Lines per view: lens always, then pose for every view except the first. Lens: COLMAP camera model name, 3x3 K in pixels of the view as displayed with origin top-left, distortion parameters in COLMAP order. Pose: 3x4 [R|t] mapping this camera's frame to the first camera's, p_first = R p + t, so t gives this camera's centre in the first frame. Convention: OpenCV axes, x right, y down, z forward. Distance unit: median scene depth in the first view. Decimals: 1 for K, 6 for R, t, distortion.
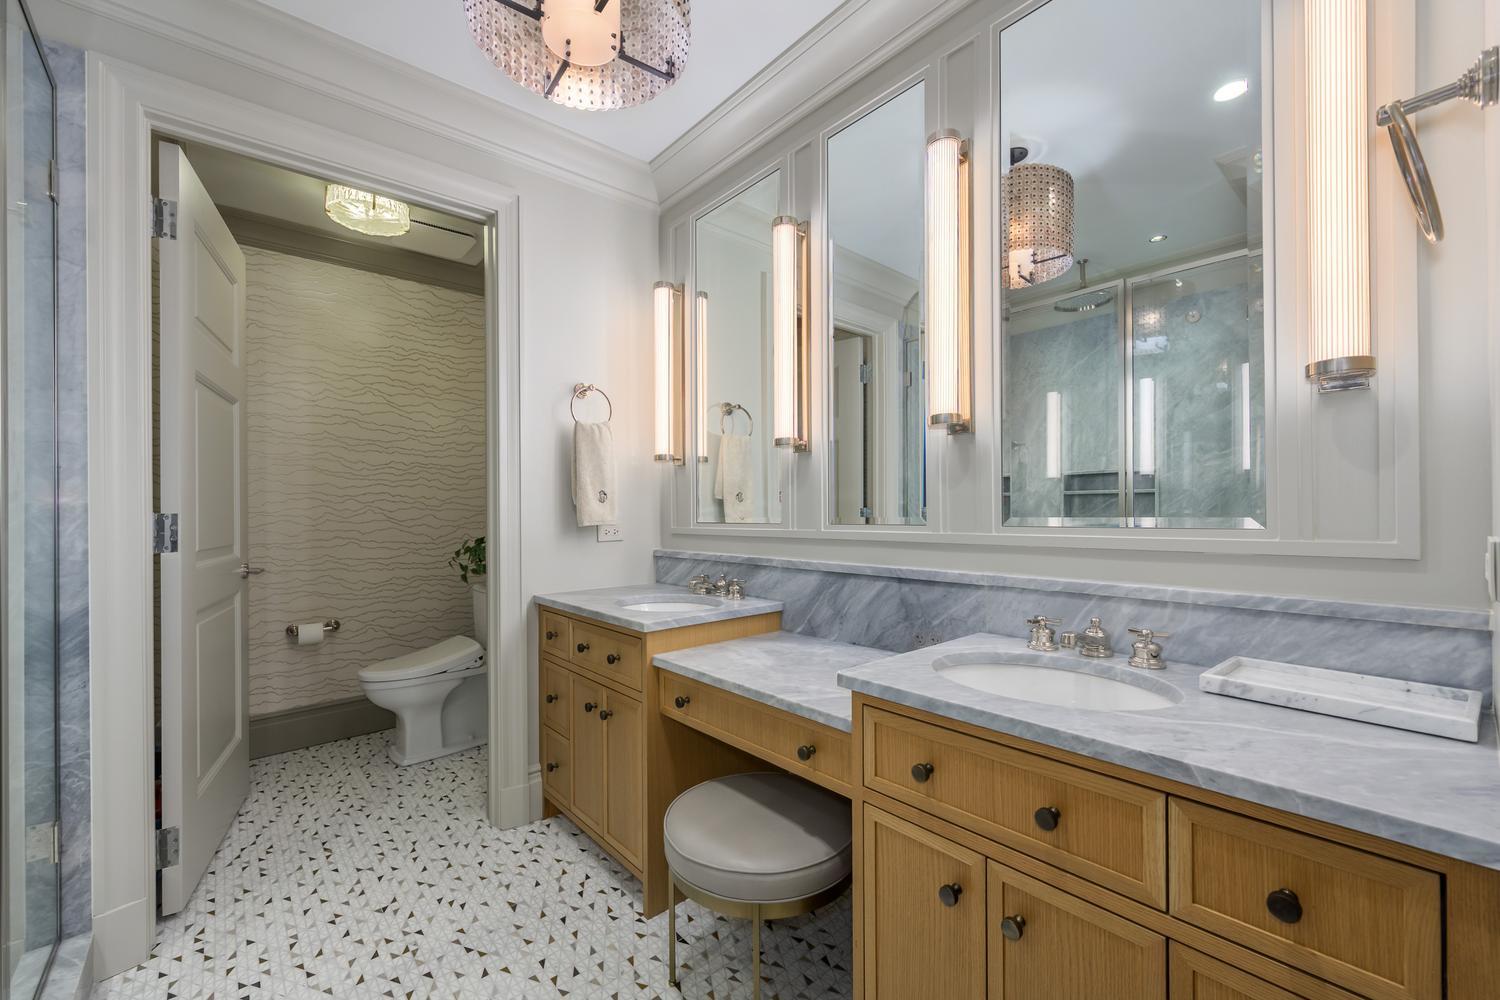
lens RADIAL K [[609.6, 0, 747.3], [0, 609.6, 500.6], [0, 0, 1]] dist [0.000056, -0.000072]
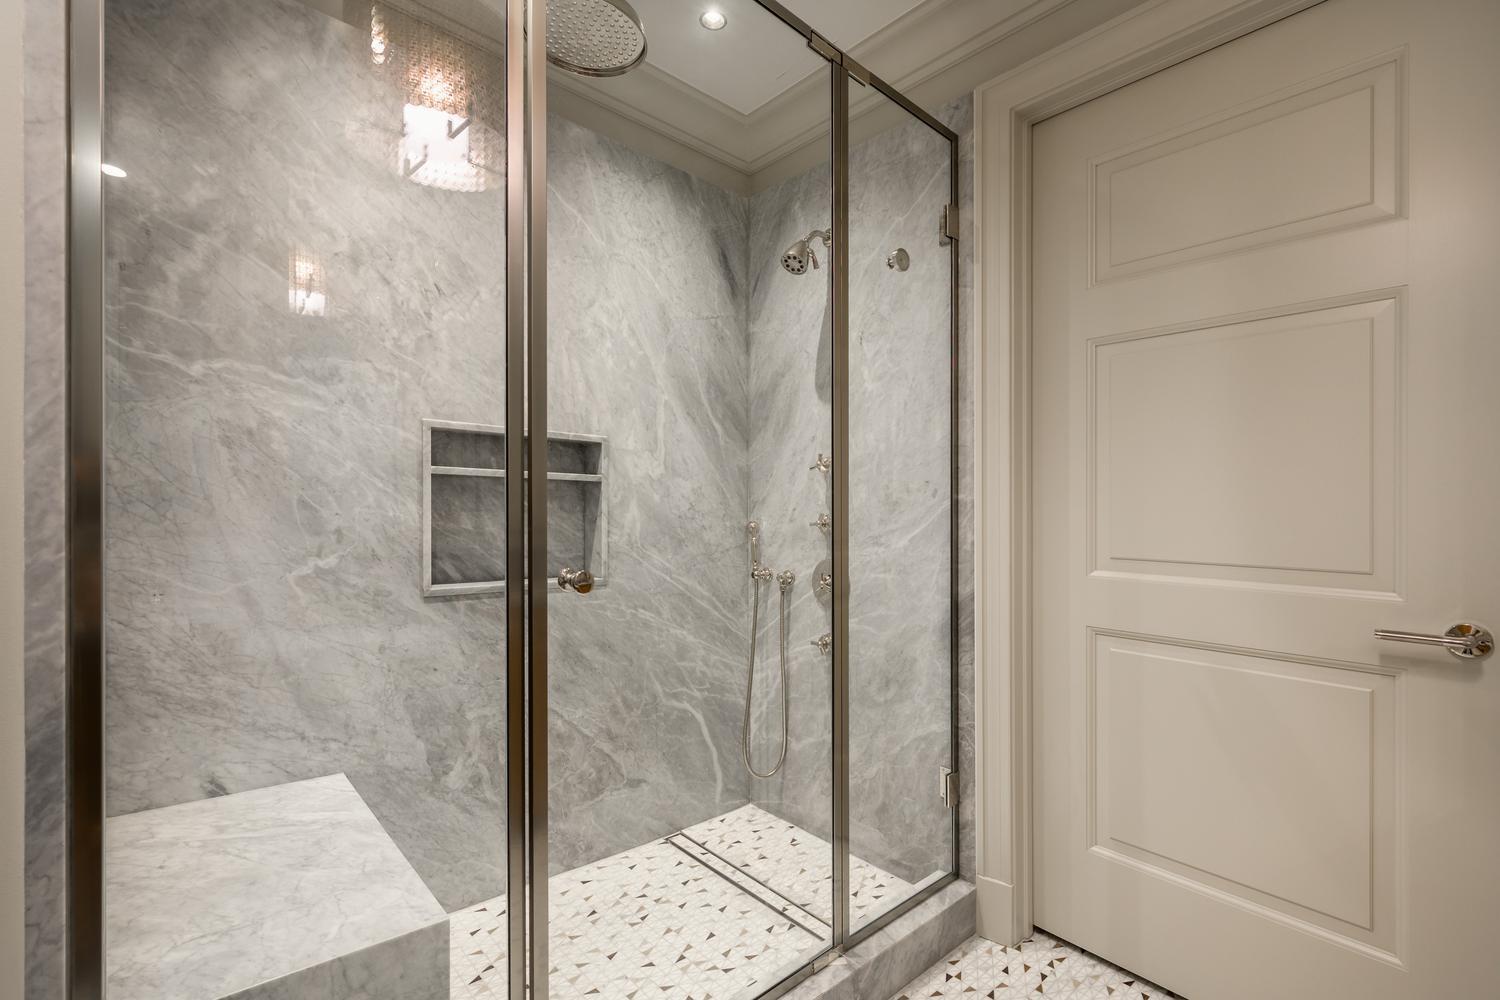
lens RADIAL K [[667.2, 0, 749.6], [0, 667.2, 507.3], [0, 0, 1]] dist [-0.000654, -0.000032]
pose [[0.021064, 0.006644, -0.999756, 0.121703], [-0.000911, 0.999978, 0.006626, 0.011155], [0.999778, 0.000771, 0.021070, 0.561736]]
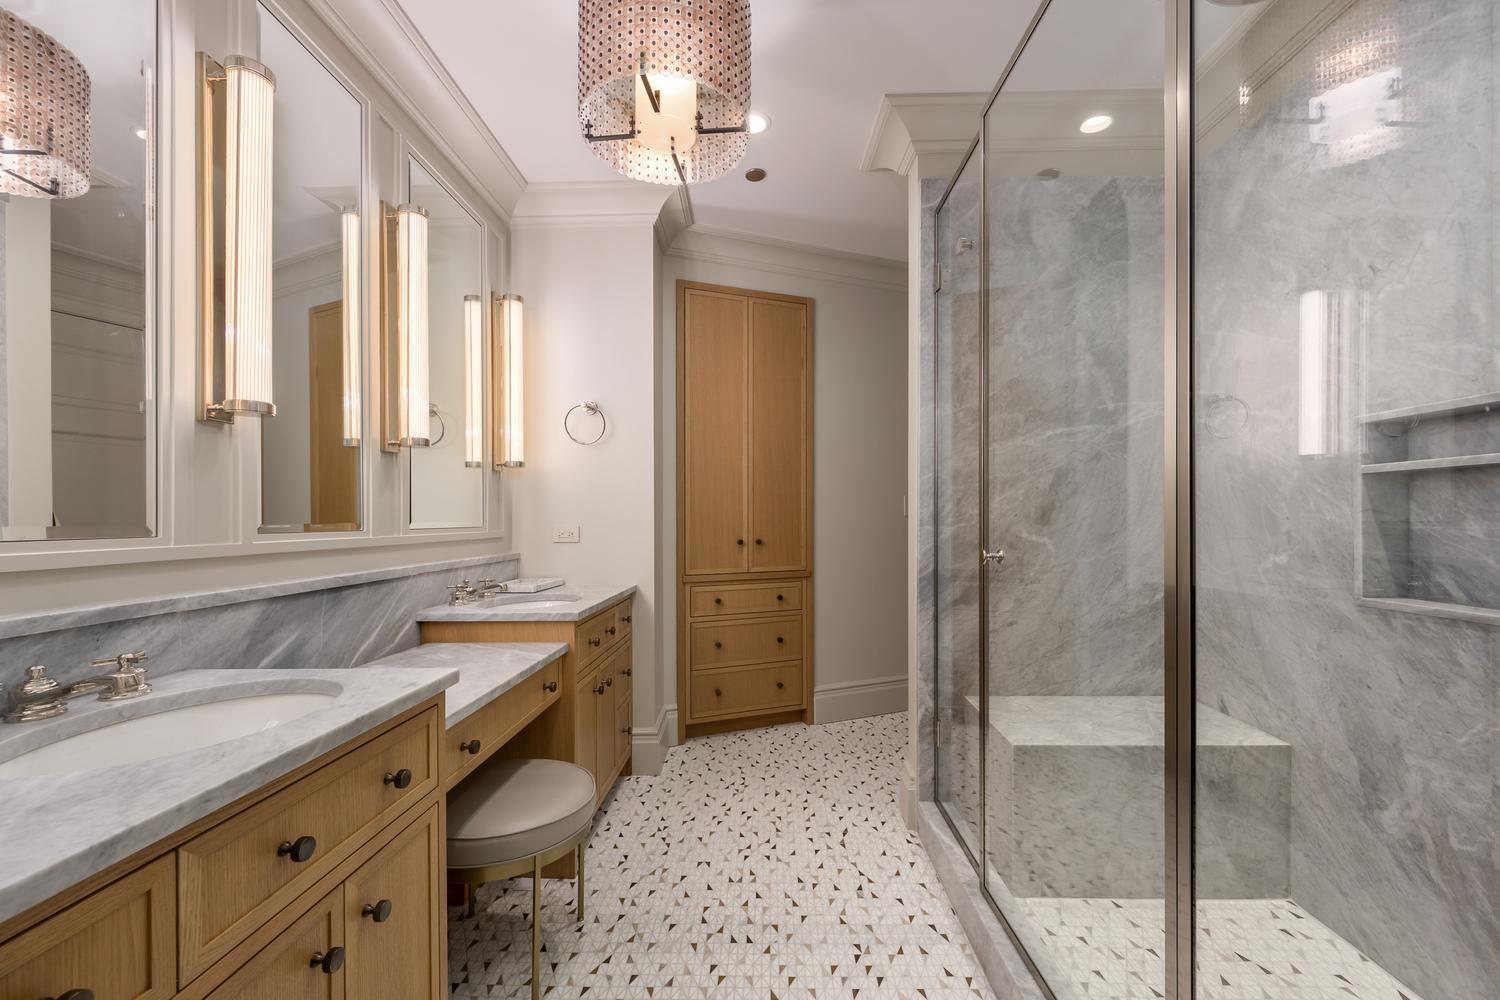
lens RADIAL K [[595.6, 0, 749.9], [0, 595.6, 517.4], [0, 0, 1]] dist [-0.001140, 0.000083]
pose [[-0.739055, 0.020713, 0.673326, -1.012130], [0.007000, 0.999709, -0.023071, 0.048103], [-0.673608, -0.012337, -0.738986, 1.445185]]
